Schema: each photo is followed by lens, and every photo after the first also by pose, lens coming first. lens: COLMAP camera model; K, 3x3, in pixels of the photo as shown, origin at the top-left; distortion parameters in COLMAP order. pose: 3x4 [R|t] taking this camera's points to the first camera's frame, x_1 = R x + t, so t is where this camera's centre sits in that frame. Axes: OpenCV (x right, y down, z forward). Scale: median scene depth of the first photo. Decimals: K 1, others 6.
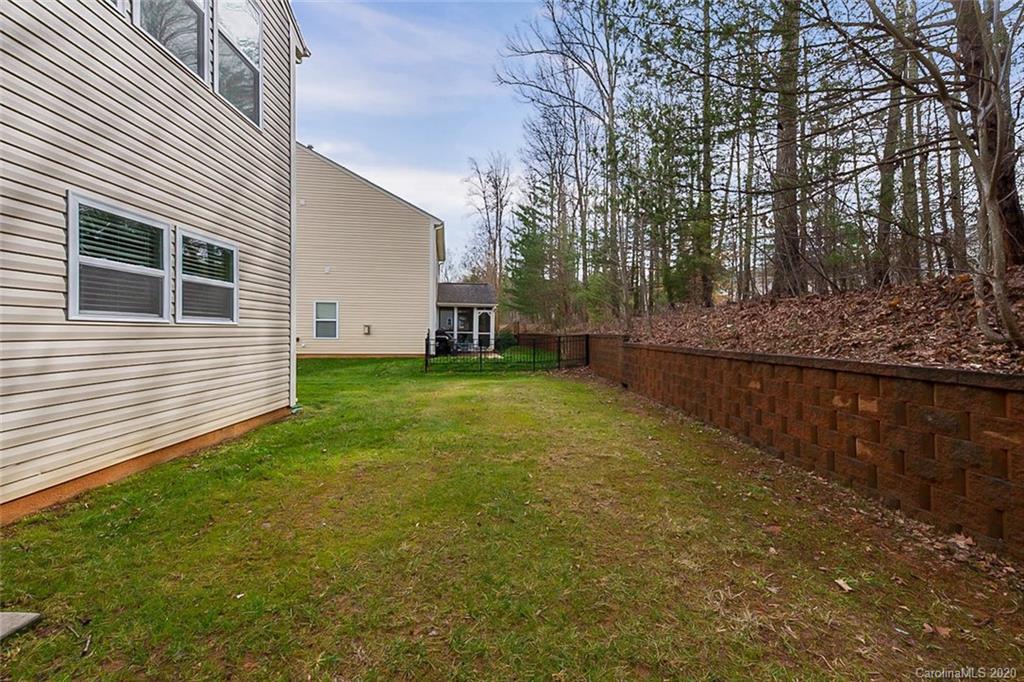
lens RADIAL K [[426.7, 0, 508.9], [0, 426.7, 335.5], [0, 0, 1]] dist [-0.001963, 0.002908]
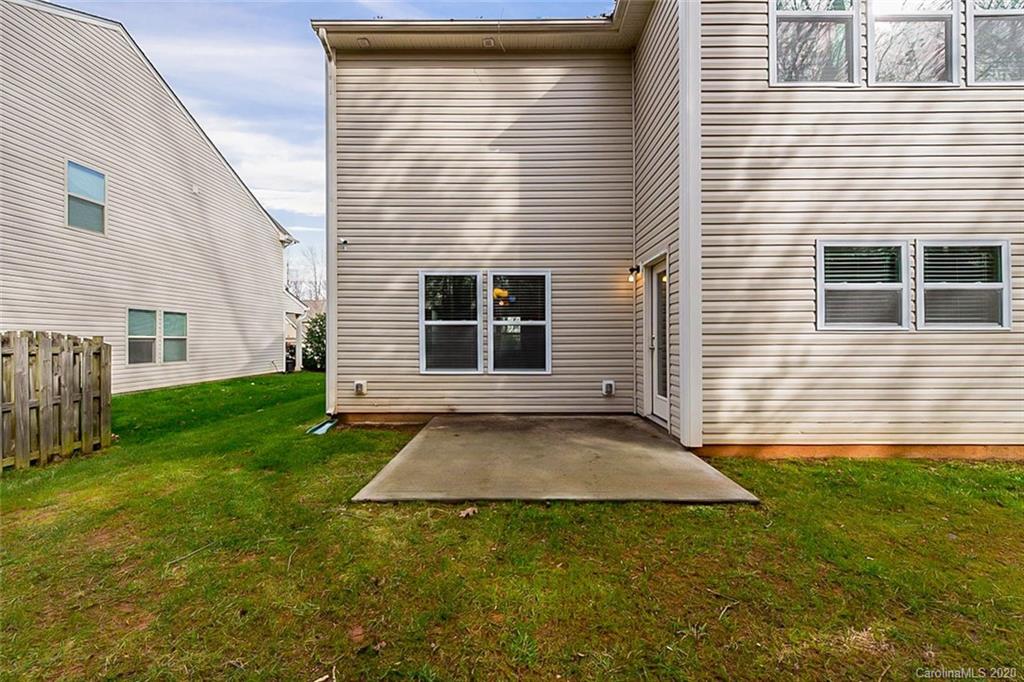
lens RADIAL K [[413.2, 0, 514.3], [0, 413.2, 338.2], [0, 0, 1]] dist [0.000219, 0.000036]
pose [[-0.022823, -0.012396, -0.999663, 0.316734], [-0.005495, 0.999910, -0.012274, 0.010713], [0.999724, 0.005213, -0.022889, 0.021397]]
